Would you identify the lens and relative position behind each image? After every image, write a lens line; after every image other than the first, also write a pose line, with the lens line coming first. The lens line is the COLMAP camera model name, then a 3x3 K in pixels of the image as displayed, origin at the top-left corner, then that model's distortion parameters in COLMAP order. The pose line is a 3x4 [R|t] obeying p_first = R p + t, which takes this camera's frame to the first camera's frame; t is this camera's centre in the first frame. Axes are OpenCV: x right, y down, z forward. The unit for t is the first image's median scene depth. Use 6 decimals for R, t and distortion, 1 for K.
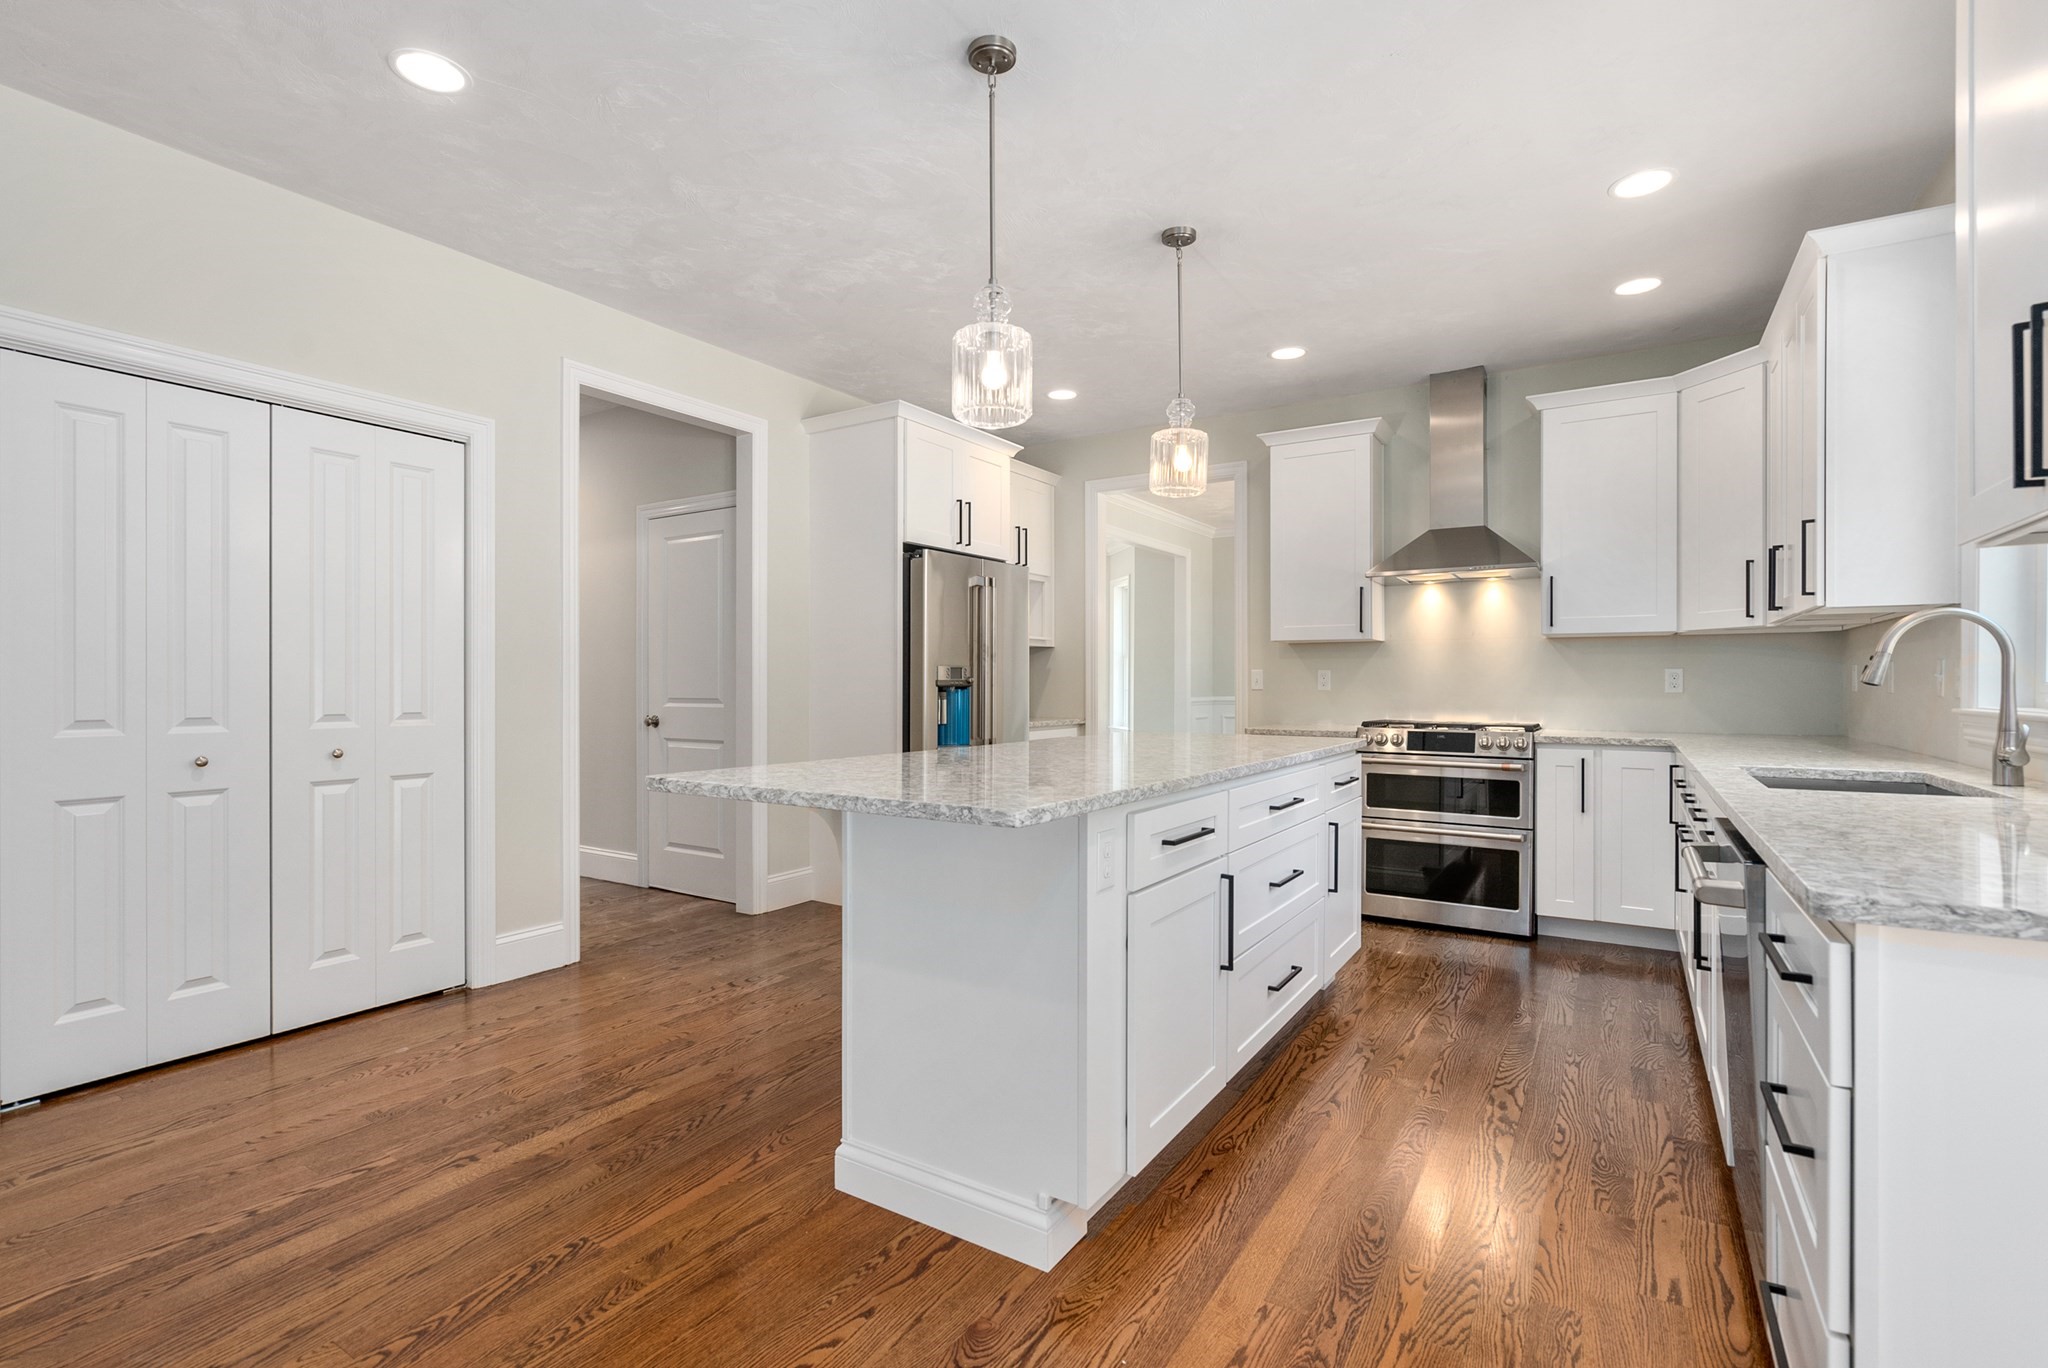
lens RADIAL K [[944.4, 0, 1020.7], [0, 944.4, 682.1], [0, 0, 1]] dist [-0.010588, 0.004276]
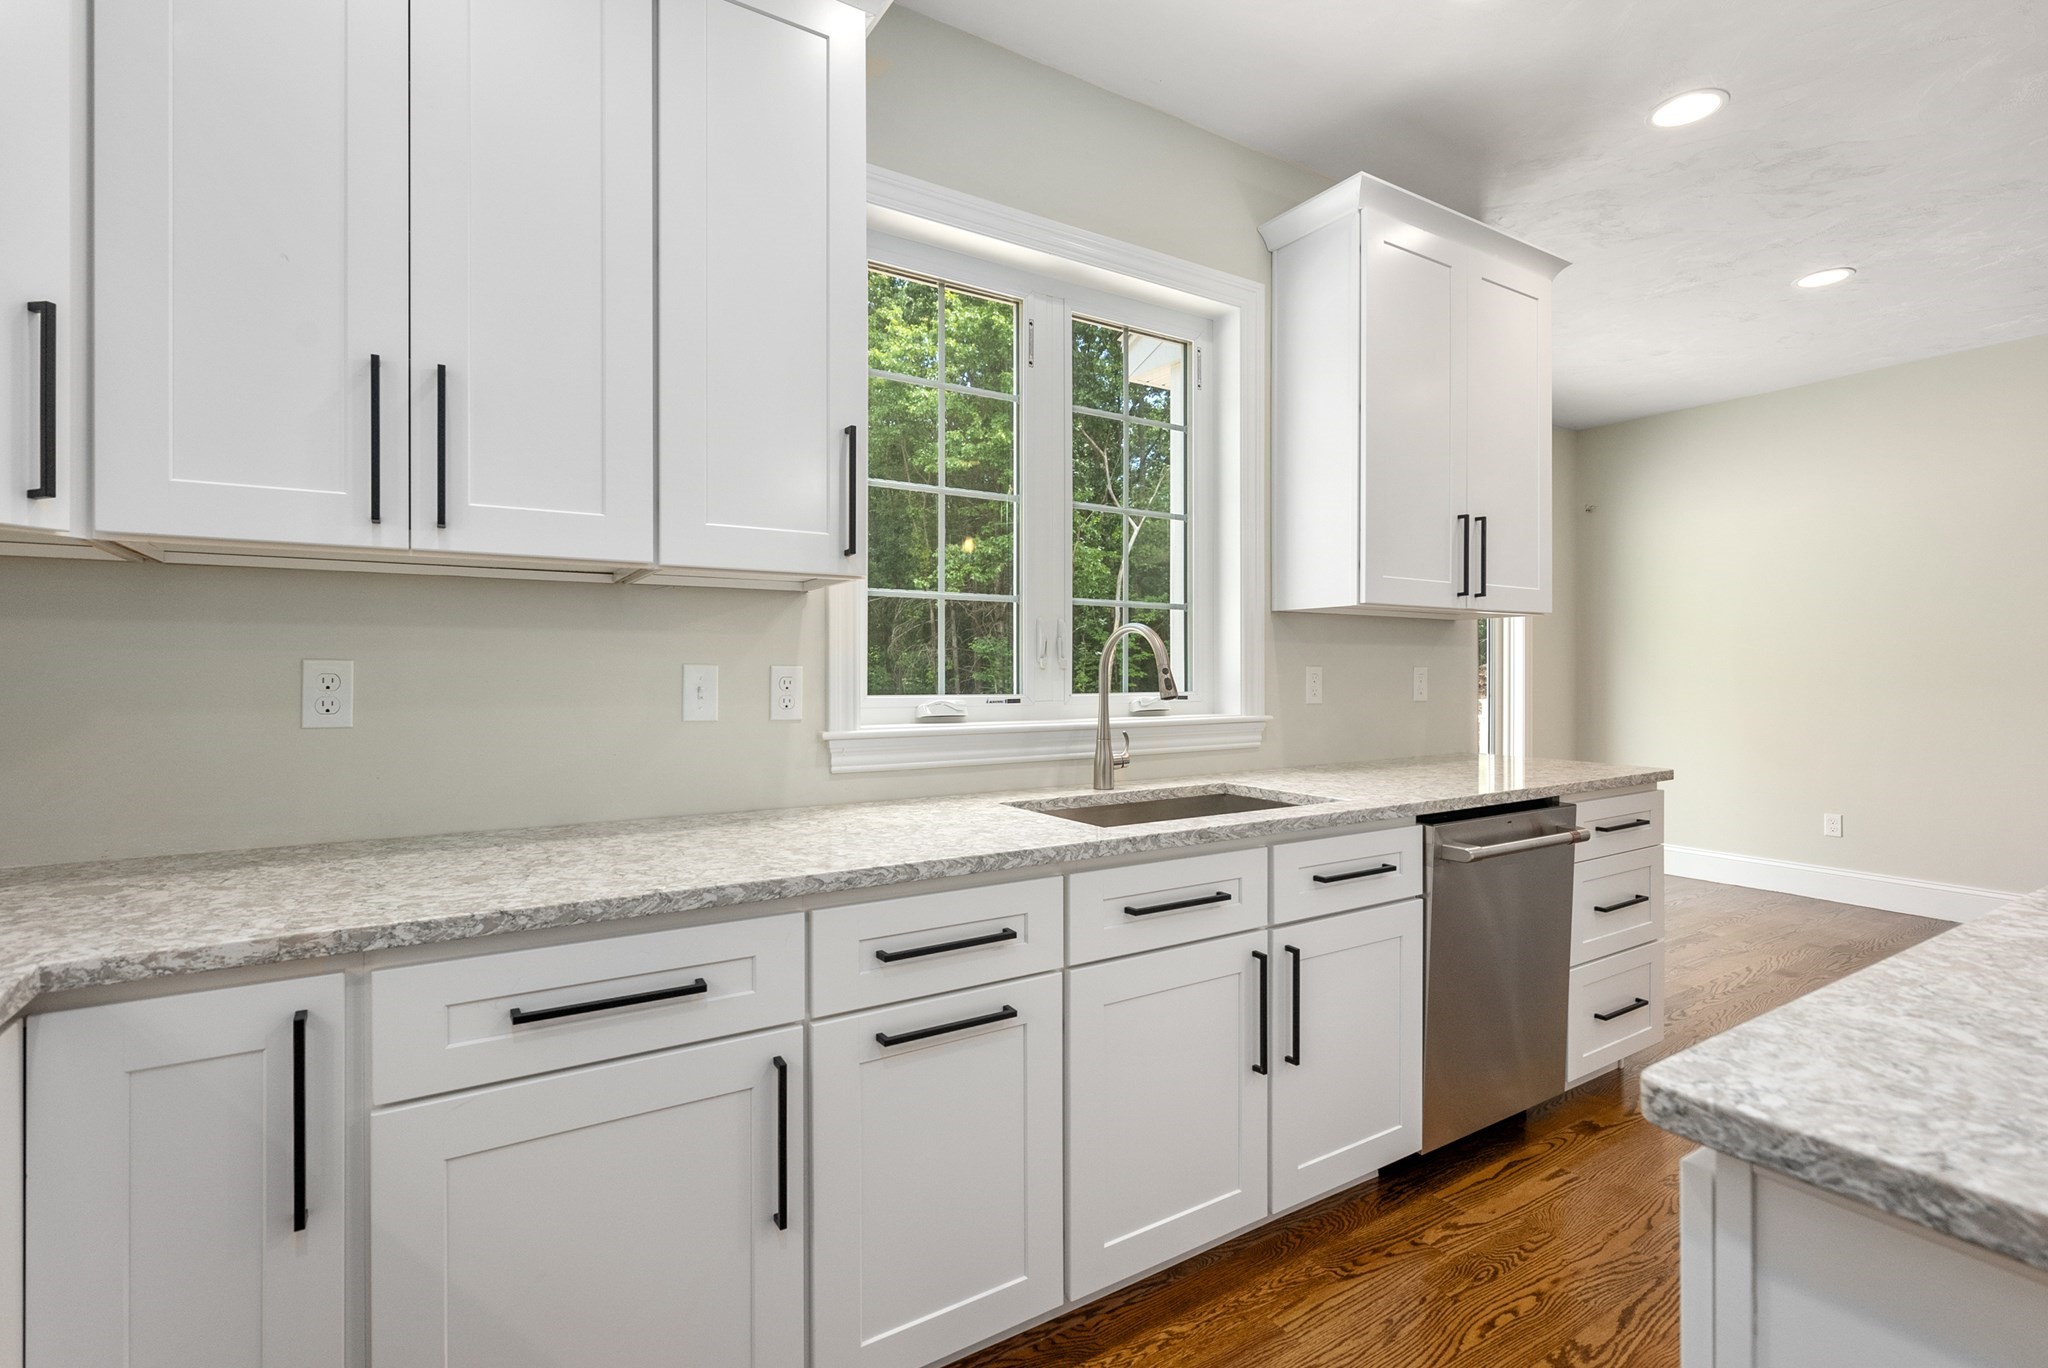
lens RADIAL K [[944.4, 0, 1014.3], [0, 944.4, 670.5], [0, 0, 1]] dist [-0.010588, 0.004276]
pose [[-0.902654, 0.001429, 0.430365, 0.323369], [-0.000623, 0.999989, -0.004628, -0.011338], [-0.430367, -0.004446, -0.902643, 0.985910]]
